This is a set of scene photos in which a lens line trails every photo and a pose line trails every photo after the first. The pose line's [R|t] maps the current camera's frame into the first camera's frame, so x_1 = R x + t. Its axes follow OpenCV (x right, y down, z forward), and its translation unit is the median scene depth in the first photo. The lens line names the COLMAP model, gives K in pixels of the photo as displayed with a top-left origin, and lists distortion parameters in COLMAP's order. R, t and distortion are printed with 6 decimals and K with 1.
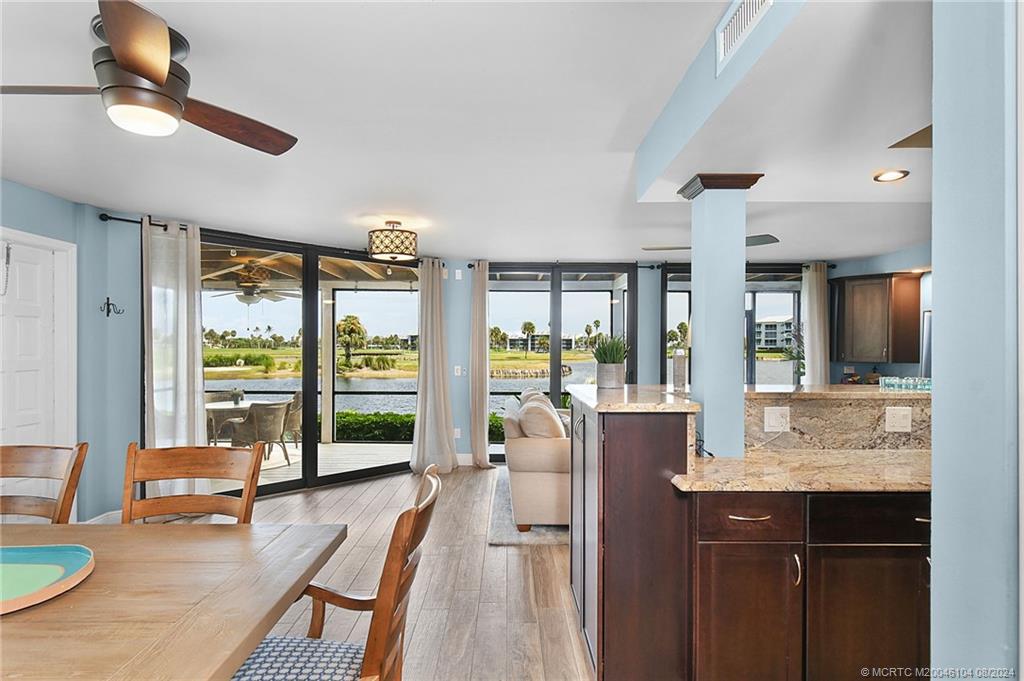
lens RADIAL K [[555.1, 0, 505.7], [0, 555.1, 336.2], [0, 0, 1]] dist [0.015587, 0.000042]
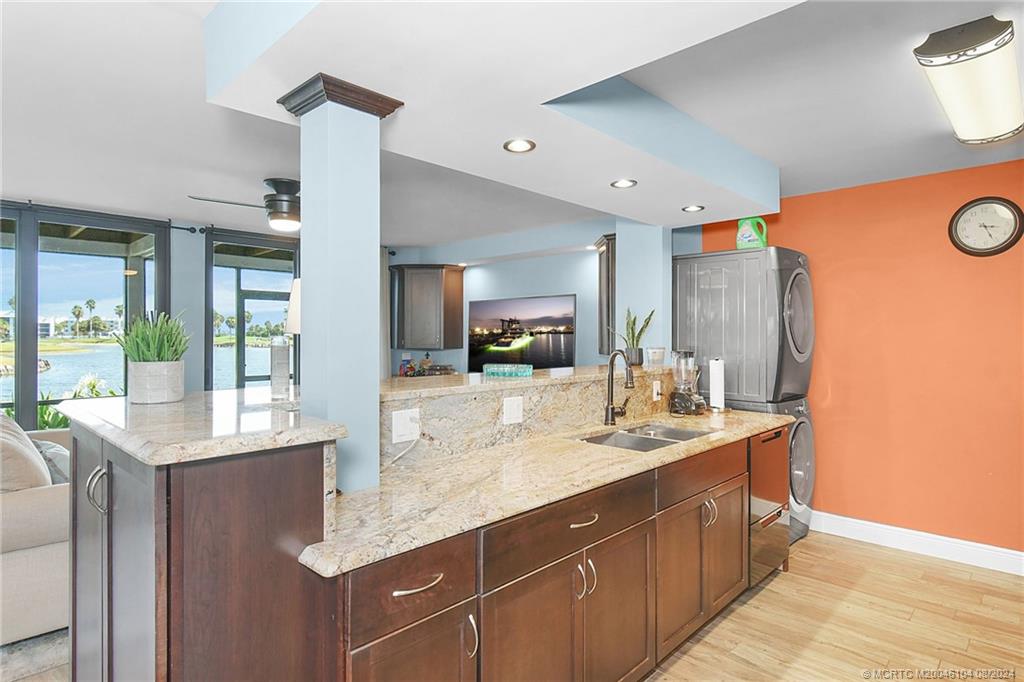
lens RADIAL K [[555.1, 0, 505.7], [0, 555.1, 336.7], [0, 0, 1]] dist [0.015587, 0.000042]
pose [[0.694646, -0.004186, 0.719340, 0.019437], [-0.013464, 0.999732, 0.018819, 0.006920], [-0.719226, -0.022758, 0.694404, 0.357499]]
